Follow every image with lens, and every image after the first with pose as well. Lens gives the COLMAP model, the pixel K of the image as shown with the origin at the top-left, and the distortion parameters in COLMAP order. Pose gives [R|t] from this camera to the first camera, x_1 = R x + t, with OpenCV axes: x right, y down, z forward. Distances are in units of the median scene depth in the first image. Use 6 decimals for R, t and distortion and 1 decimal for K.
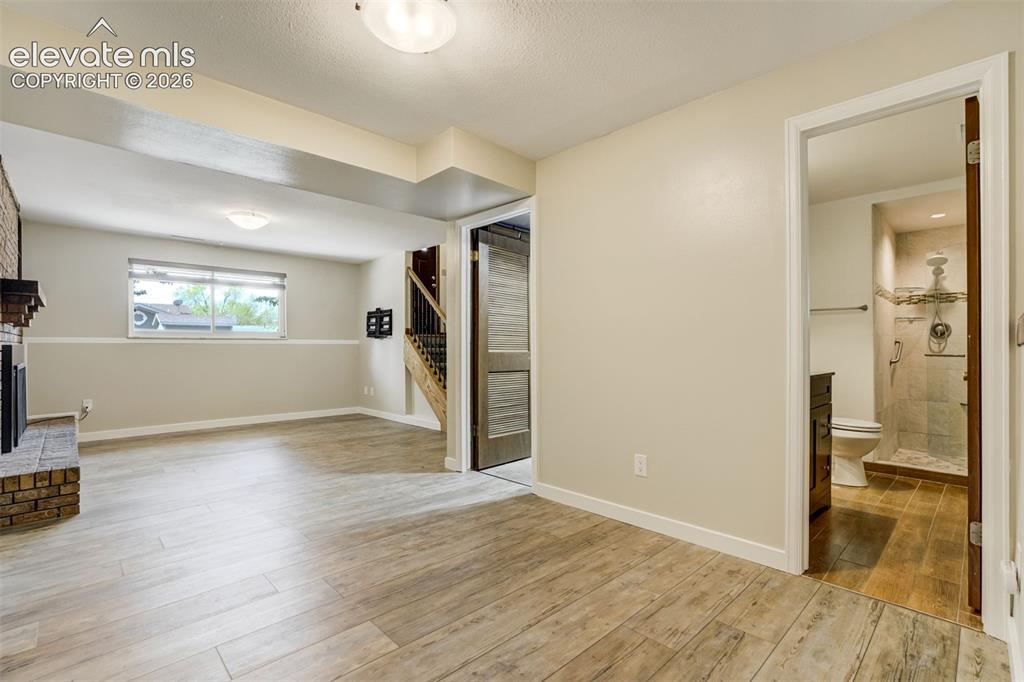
lens RADIAL K [[480.3, 0, 513.8], [0, 480.3, 346.5], [0, 0, 1]] dist [-0.040016, 0.015750]
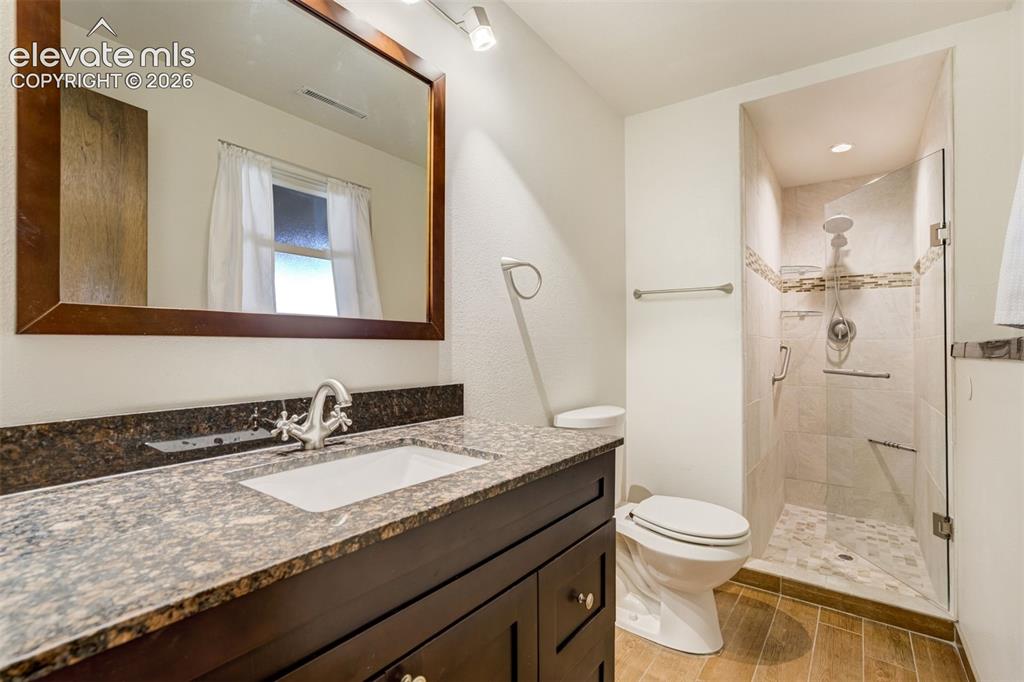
lens RADIAL K [[480.3, 0, 506.3], [0, 480.3, 341.1], [0, 0, 1]] dist [-0.040016, 0.015750]
pose [[0.989270, 0.004671, 0.146021, 0.333014], [-0.003861, 0.999976, -0.005831, -0.013346], [-0.146044, 0.005205, 0.989264, 0.398893]]
